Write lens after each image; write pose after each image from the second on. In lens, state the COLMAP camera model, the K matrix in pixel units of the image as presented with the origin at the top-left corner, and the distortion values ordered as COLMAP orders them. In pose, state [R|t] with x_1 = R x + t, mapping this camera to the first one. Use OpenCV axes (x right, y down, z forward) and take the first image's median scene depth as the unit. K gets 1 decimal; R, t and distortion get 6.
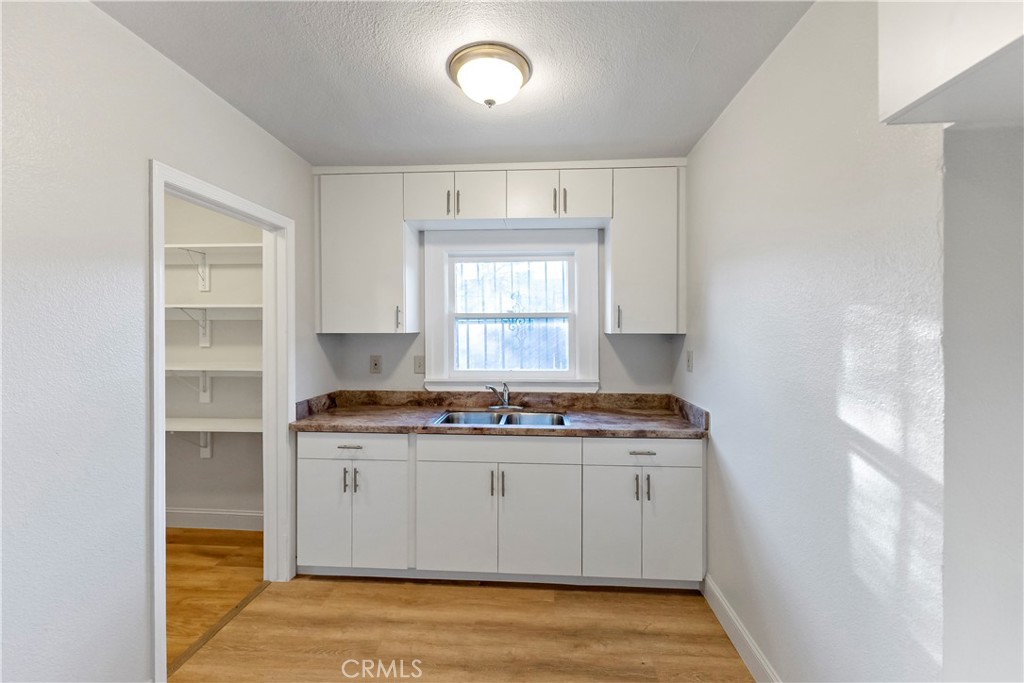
lens RADIAL K [[419.5, 0, 516.9], [0, 419.5, 331.5], [0, 0, 1]] dist [-0.003272, -0.000371]
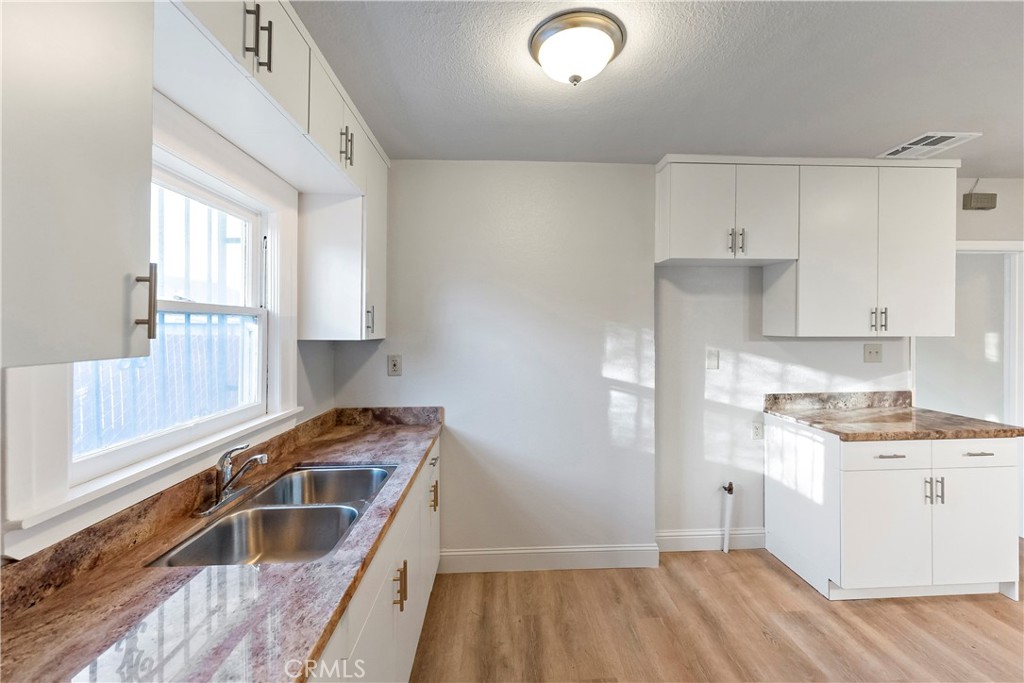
lens RADIAL K [[419.5, 0, 518.2], [0, 419.5, 337.2], [0, 0, 1]] dist [-0.003272, -0.000371]
pose [[-0.122832, -0.011992, 0.992355, -0.780422], [0.007632, 0.999886, 0.013028, -0.009804], [-0.992398, 0.009174, -0.122727, 1.054307]]
